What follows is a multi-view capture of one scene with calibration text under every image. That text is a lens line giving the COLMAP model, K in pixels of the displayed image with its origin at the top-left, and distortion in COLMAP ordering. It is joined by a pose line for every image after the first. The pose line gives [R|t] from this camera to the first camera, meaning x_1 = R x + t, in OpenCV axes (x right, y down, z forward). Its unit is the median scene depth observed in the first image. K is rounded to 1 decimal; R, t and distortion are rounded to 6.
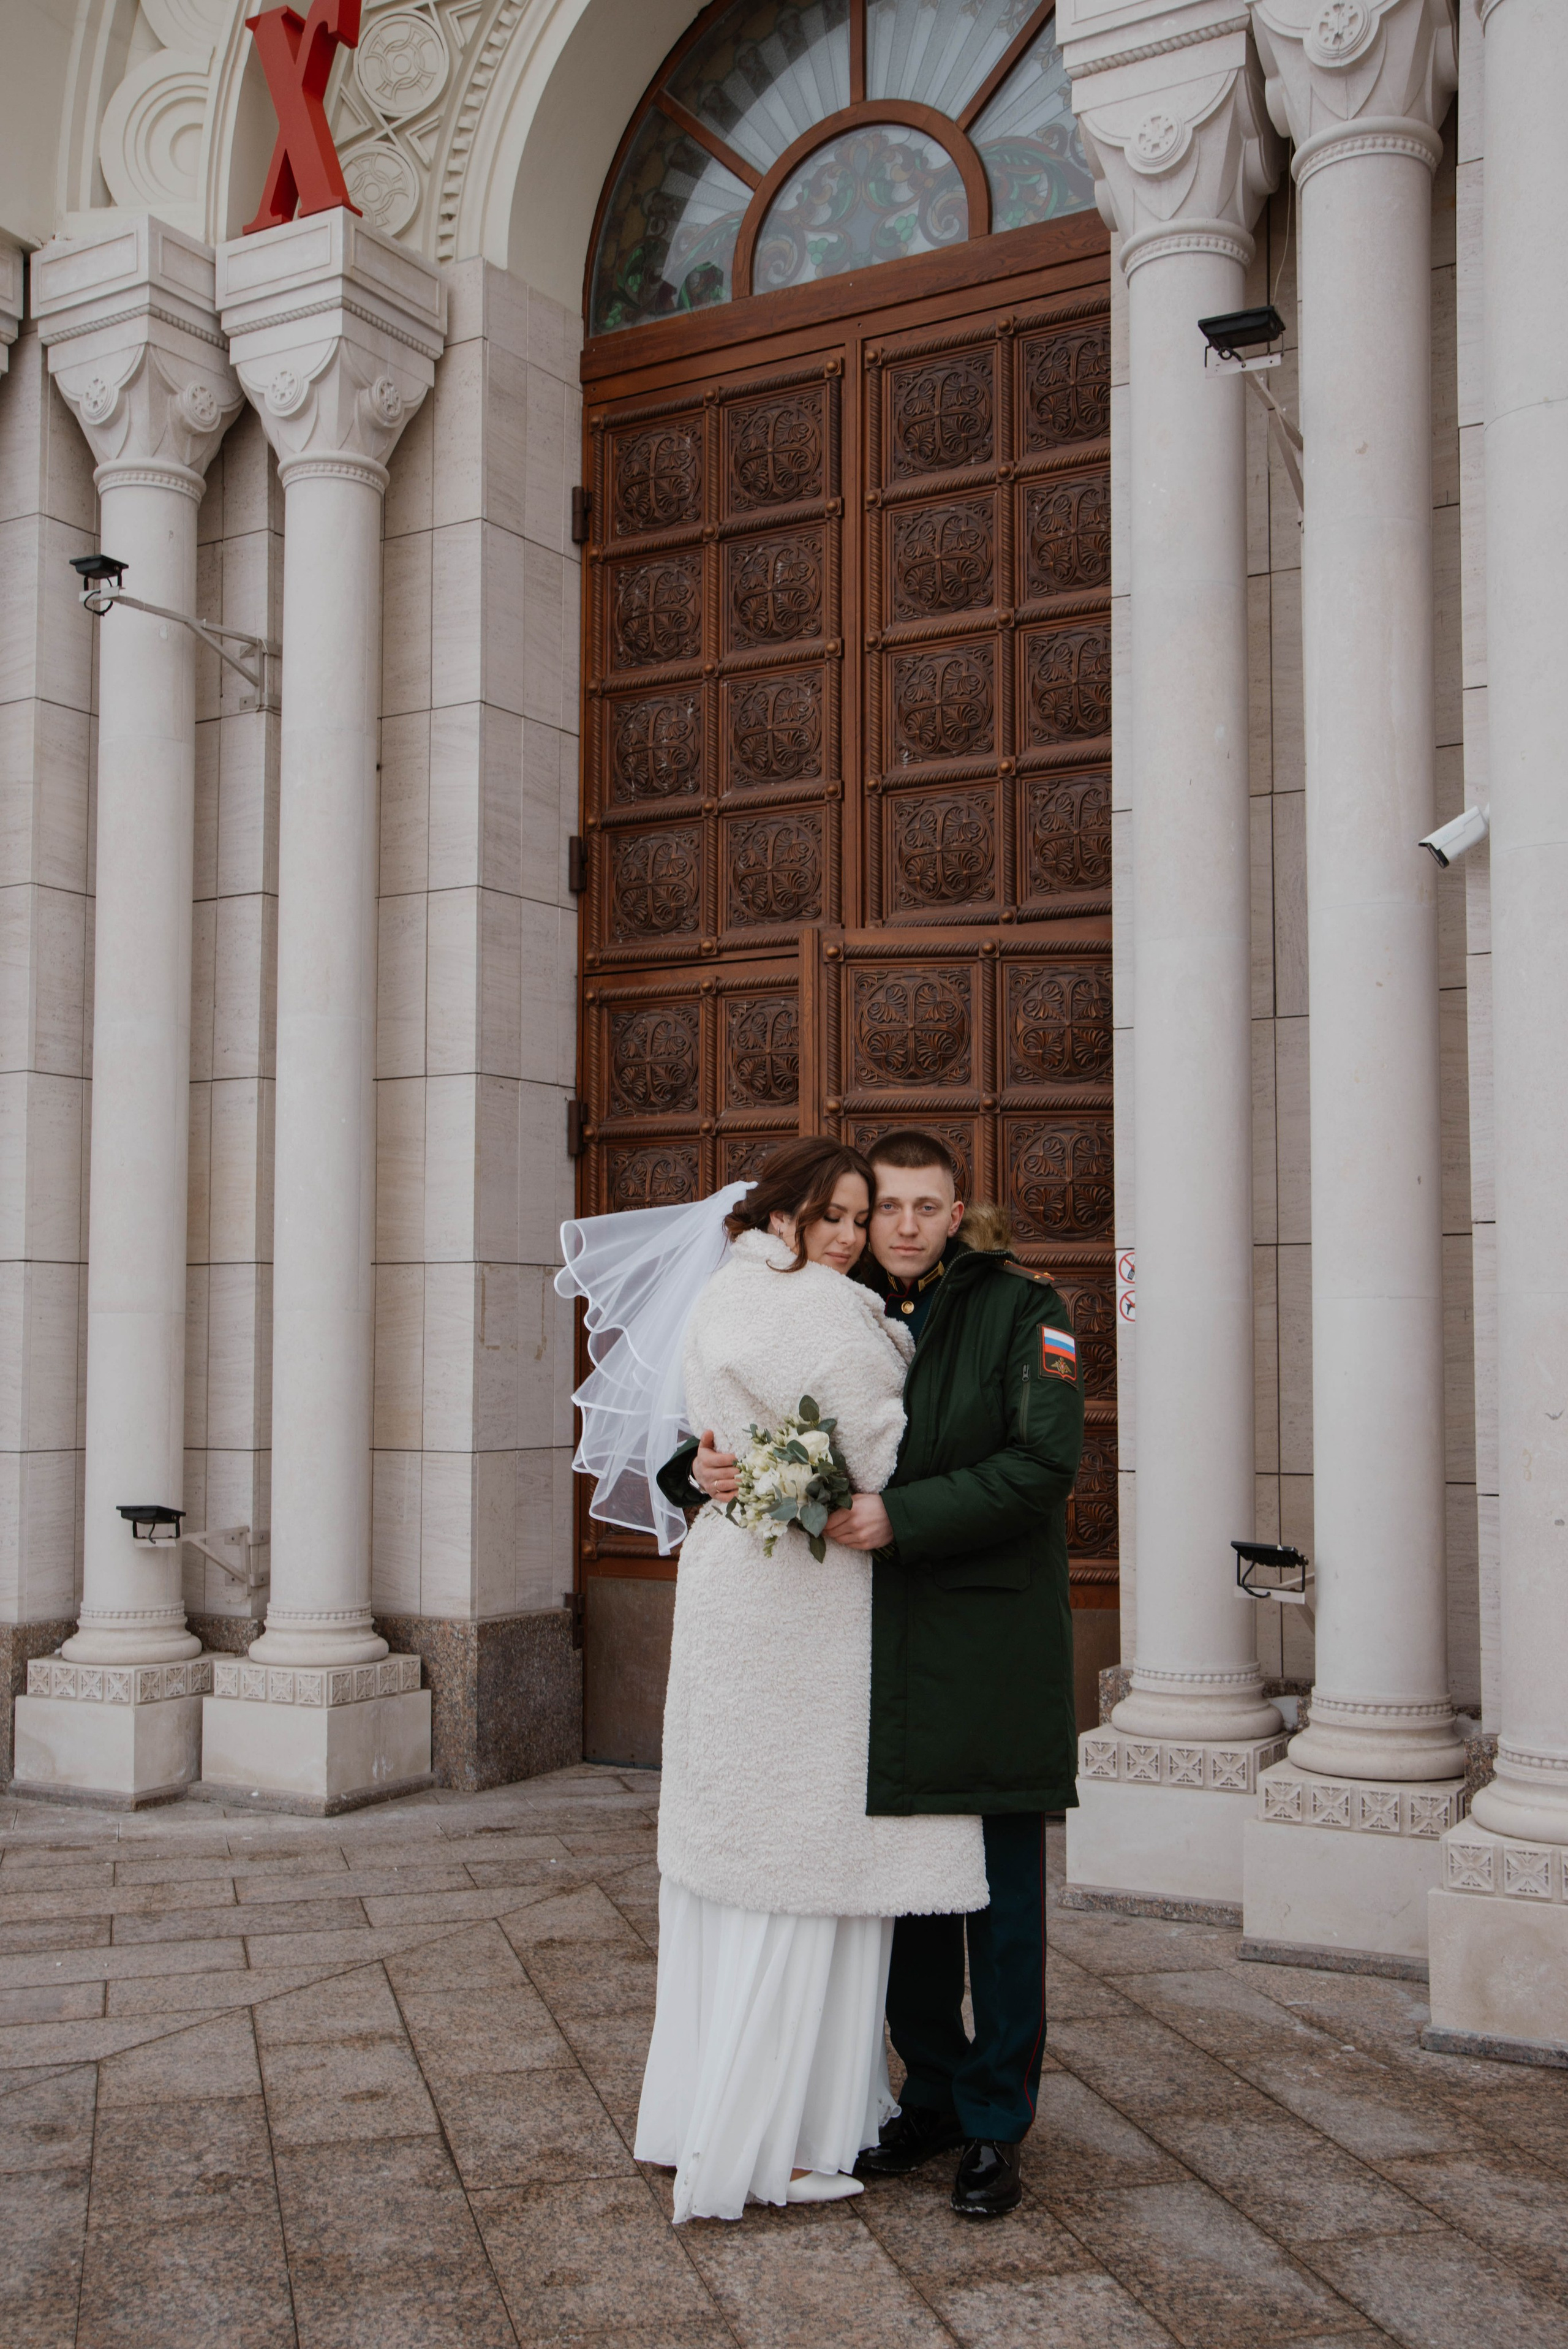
lens RADIAL K [[2385.6, 0, 786.3], [0, 2385.6, 1204.3], [0, 0, 1]] dist [-0.073491, 0.260434]
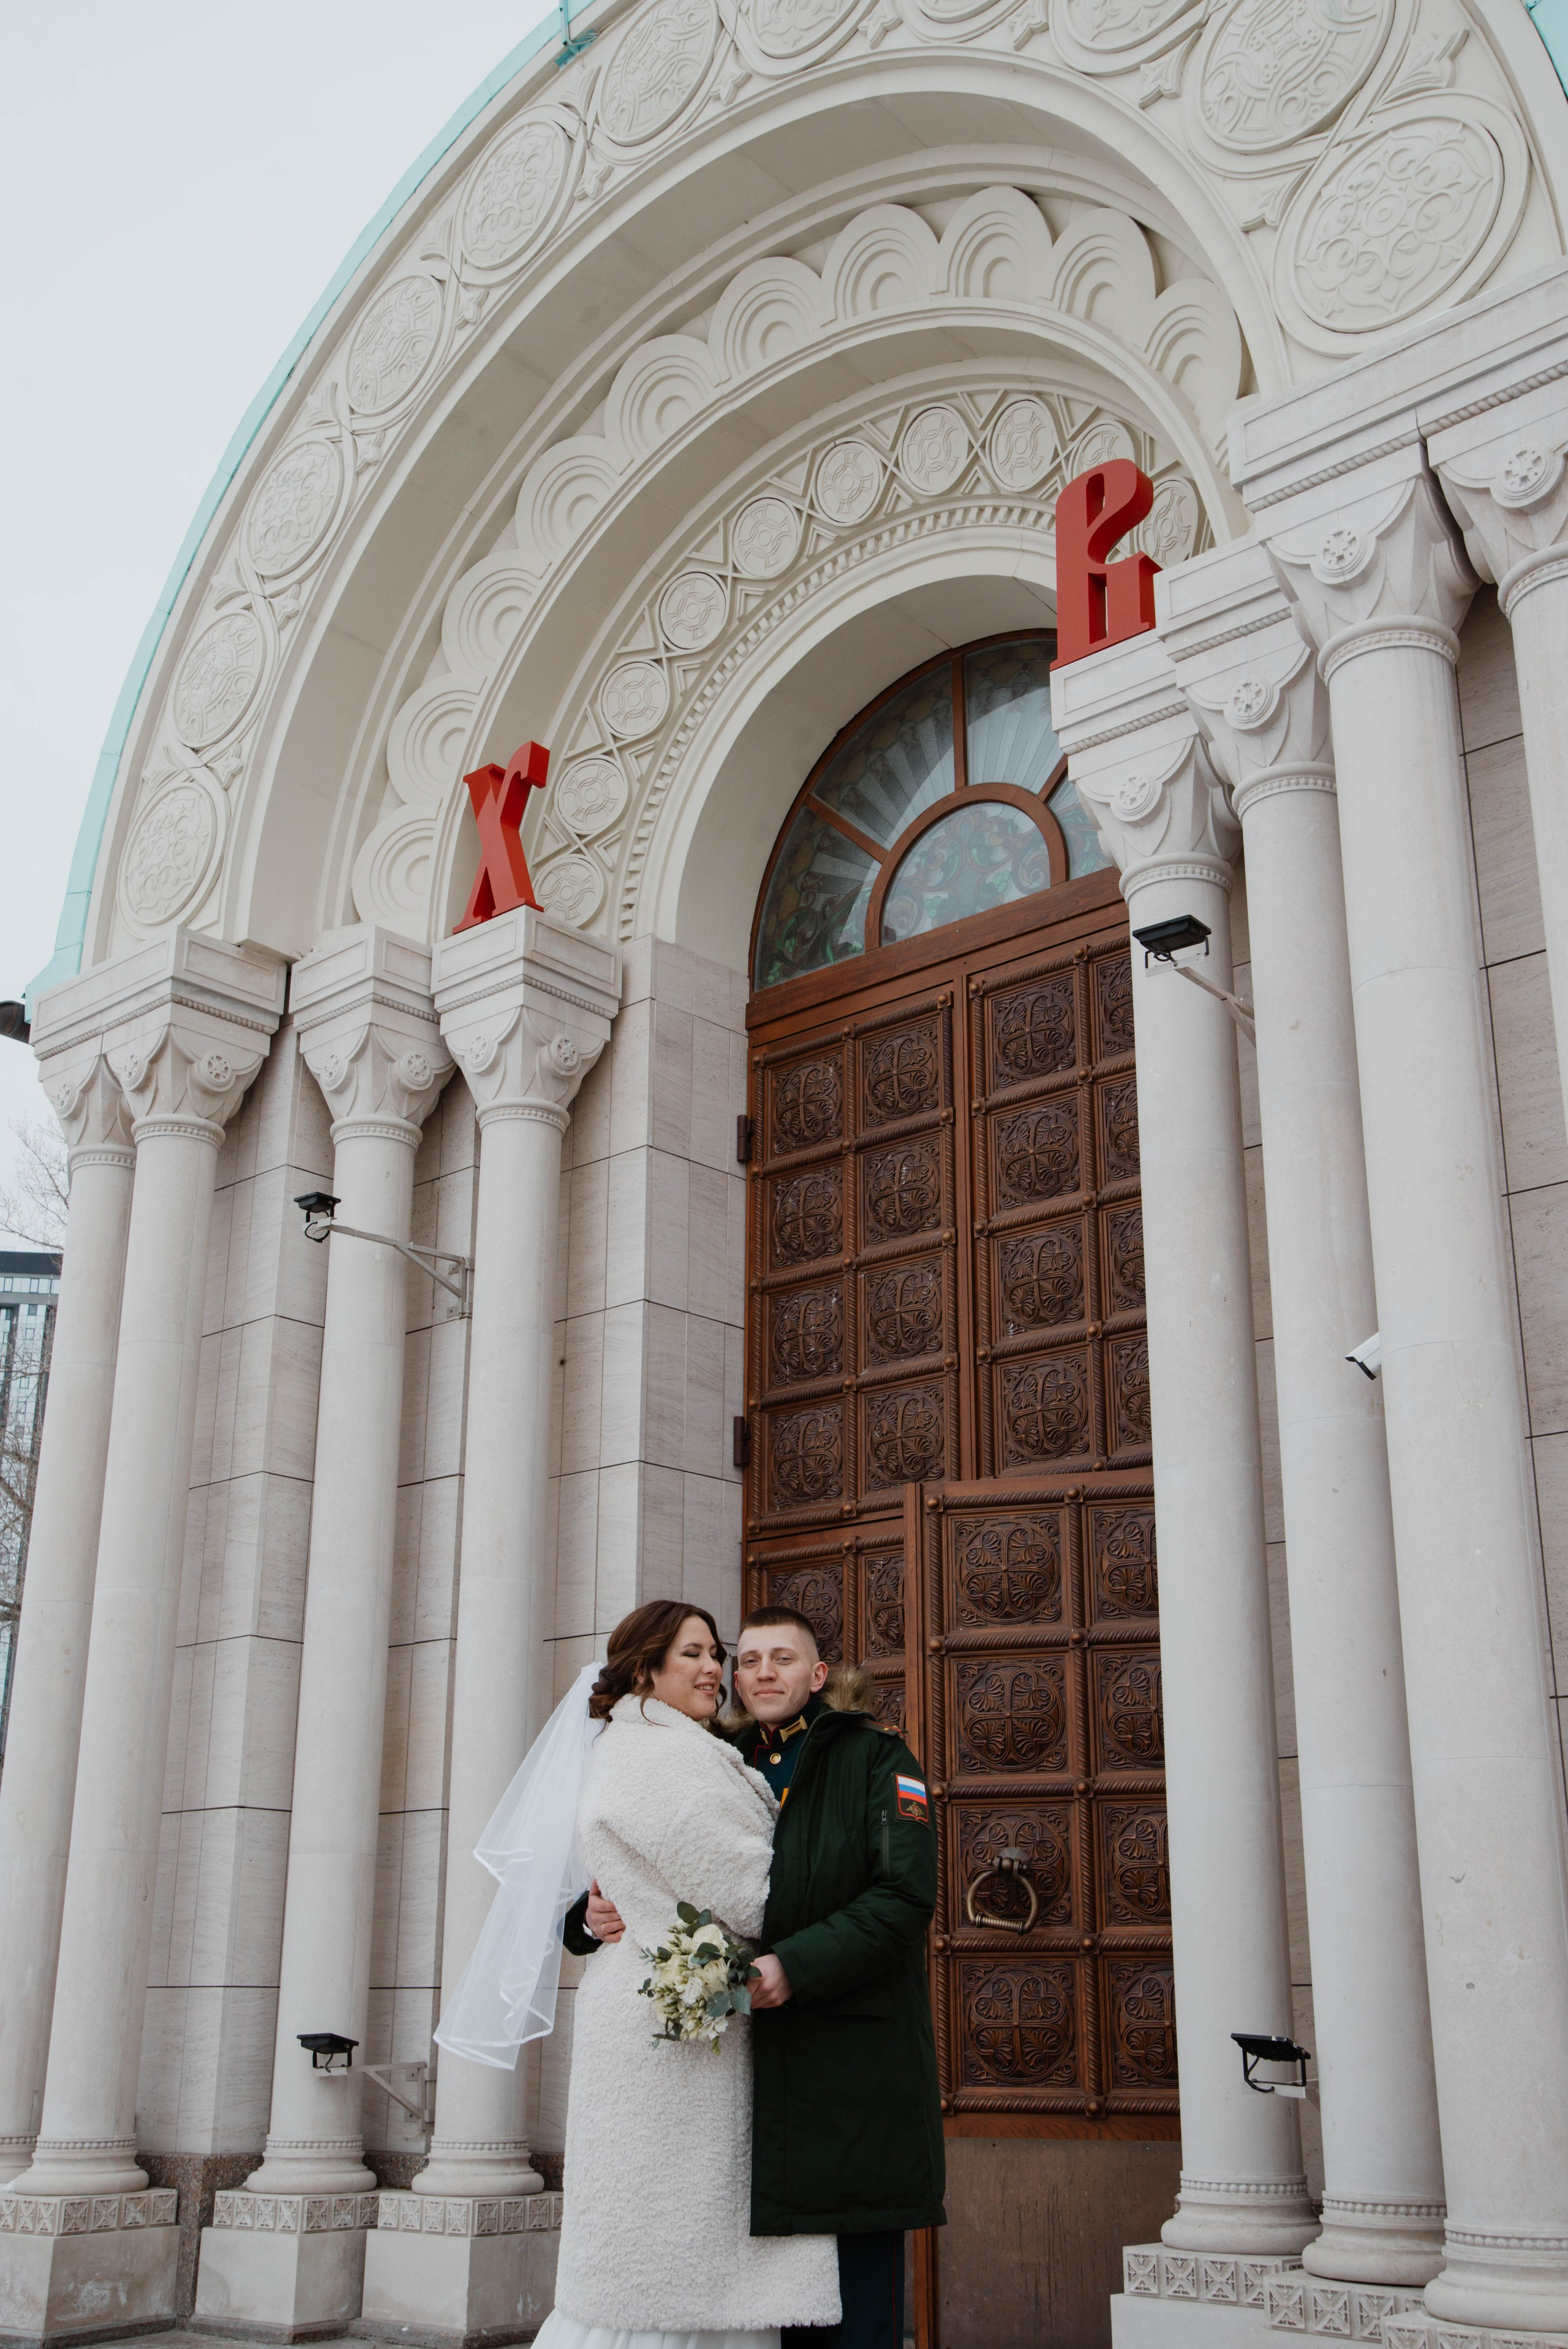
lens RADIAL K [[2385.6, 0, 786.3], [0, 2385.6, 1204.3], [0, 0, 1]] dist [-0.073491, 0.260434]
pose [[0.980857, -0.058968, -0.185588, 0.156571], [0.007309, 0.963525, -0.267517, 0.051469], [0.194594, 0.261039, 0.945511, -0.080129]]
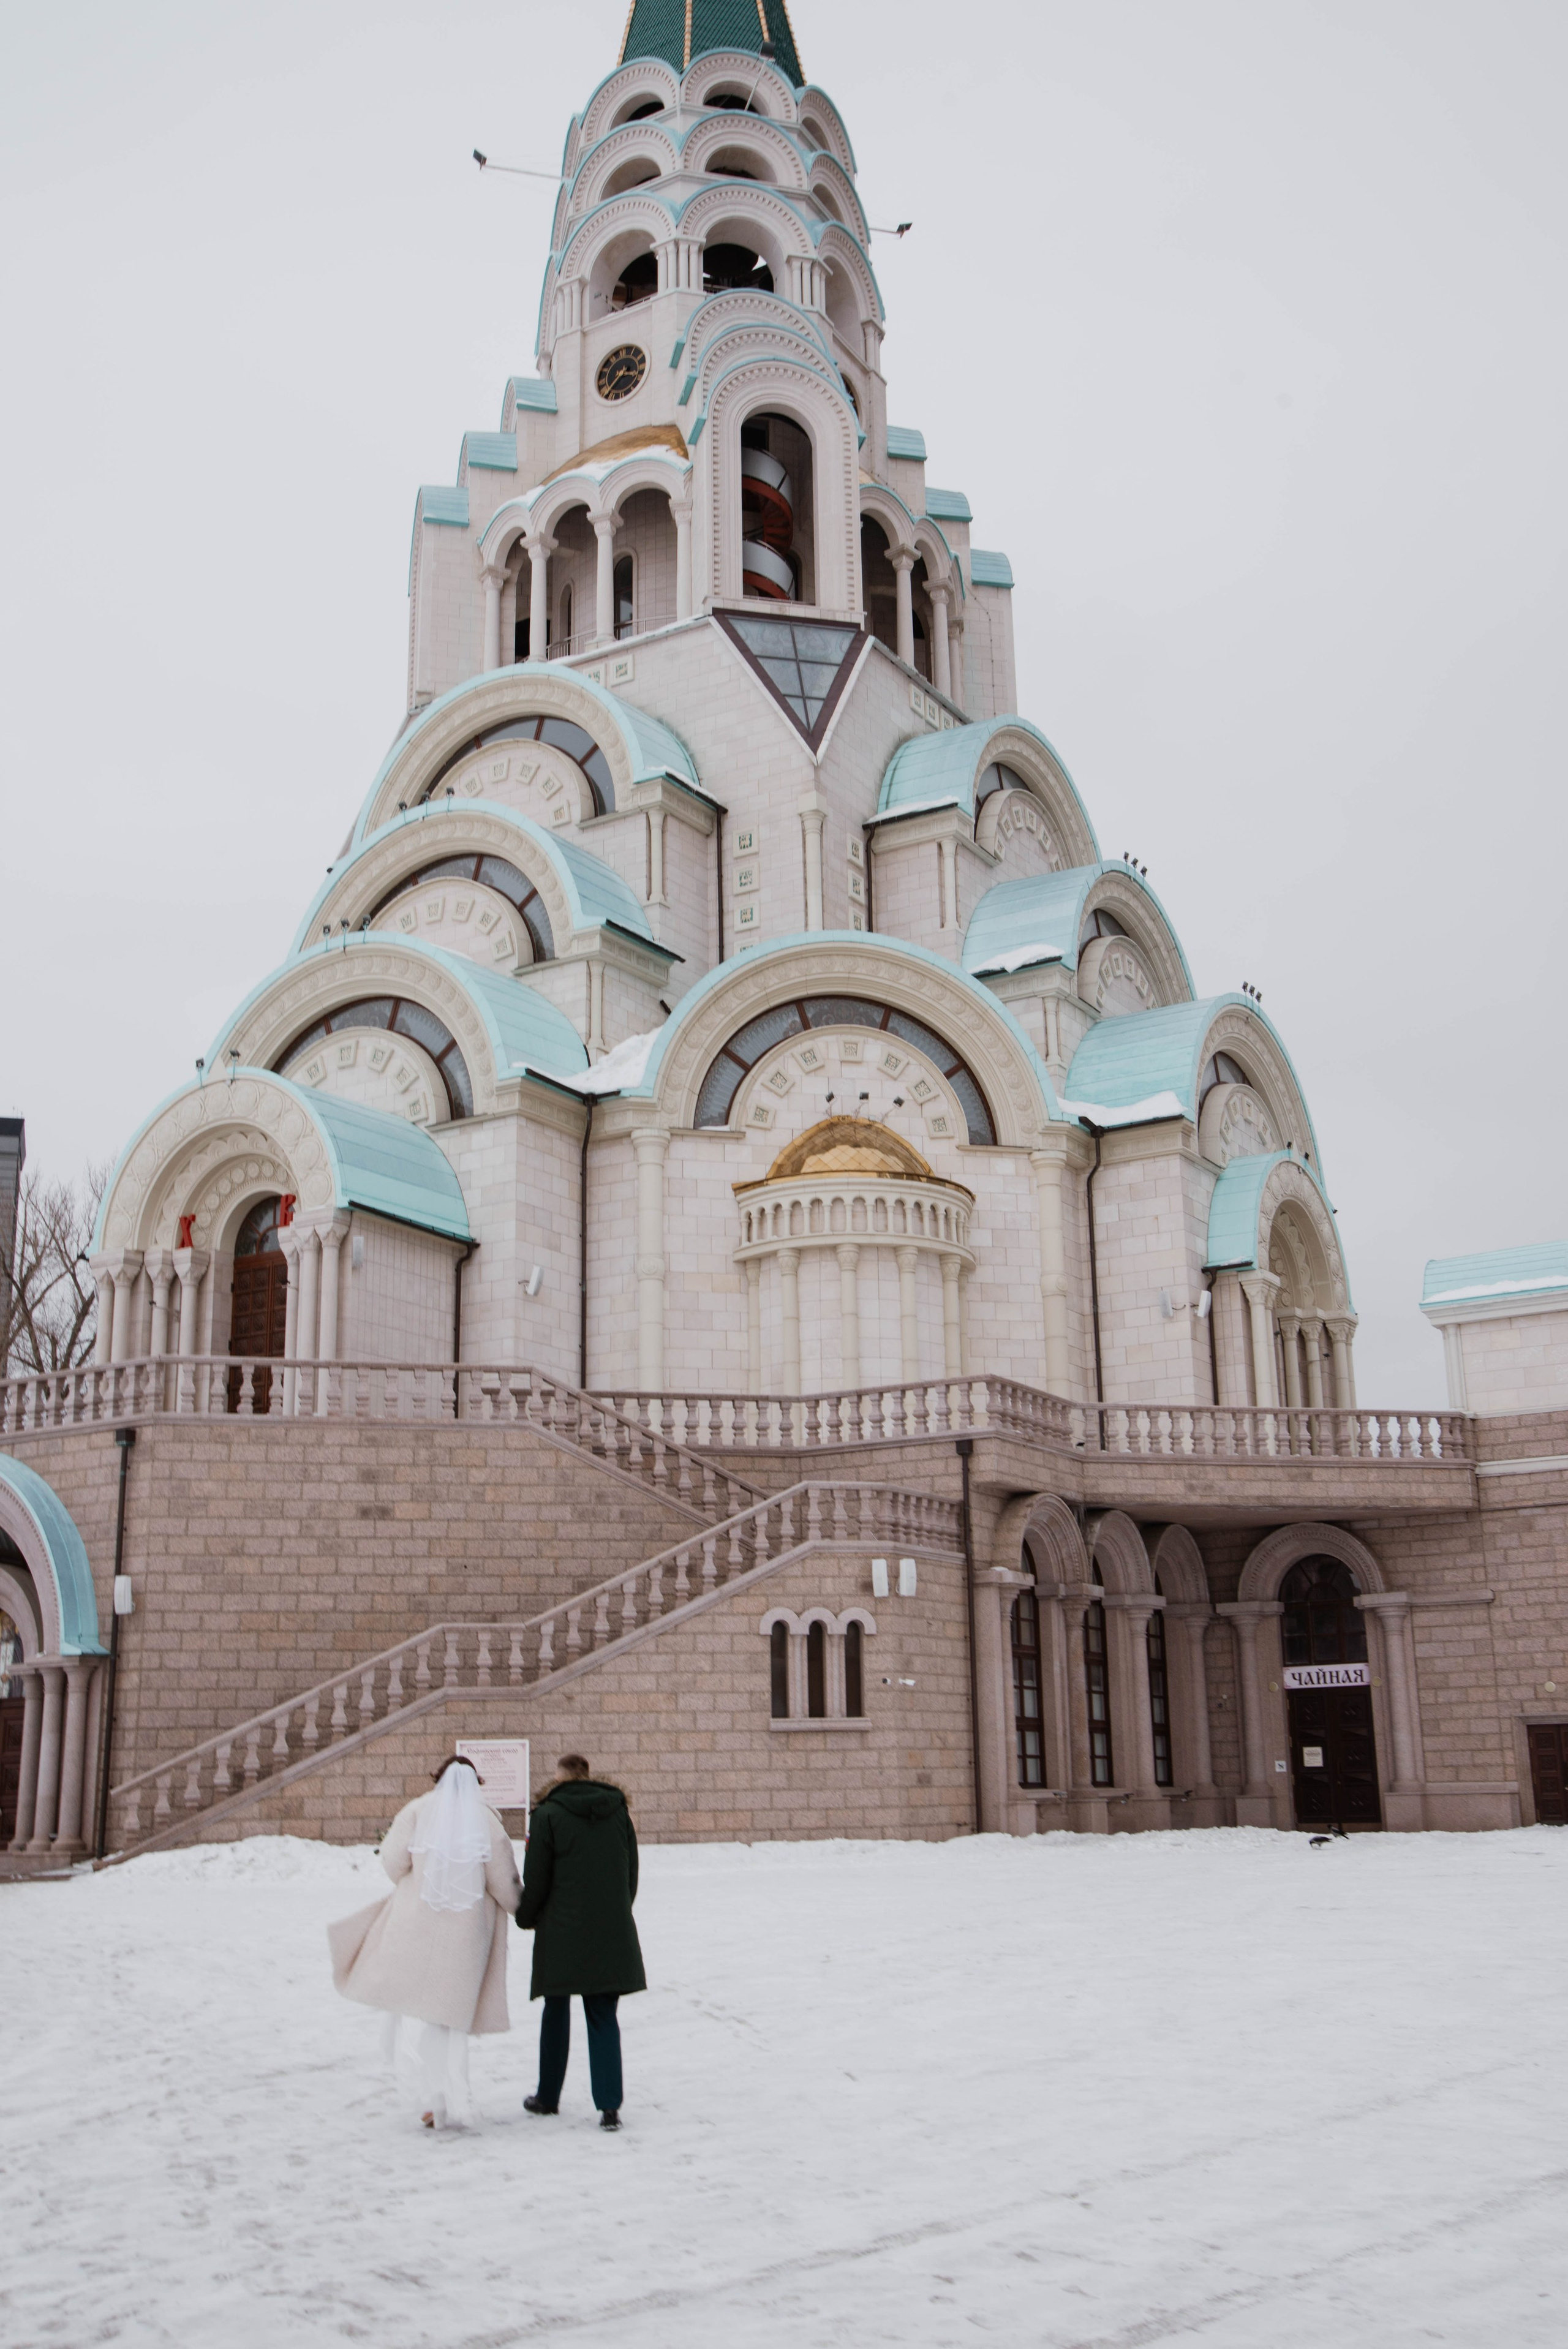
lens RADIAL K [[2385.6, 0, 786.3], [0, 2385.6, 1204.3], [0, 0, 1]] dist [-0.073491, 0.260434]
pose [[0.998720, -0.029510, -0.041070, 1.699441], [0.020432, 0.978317, -0.206101, 0.838378], [0.046262, 0.204998, 0.977669, -5.275654]]
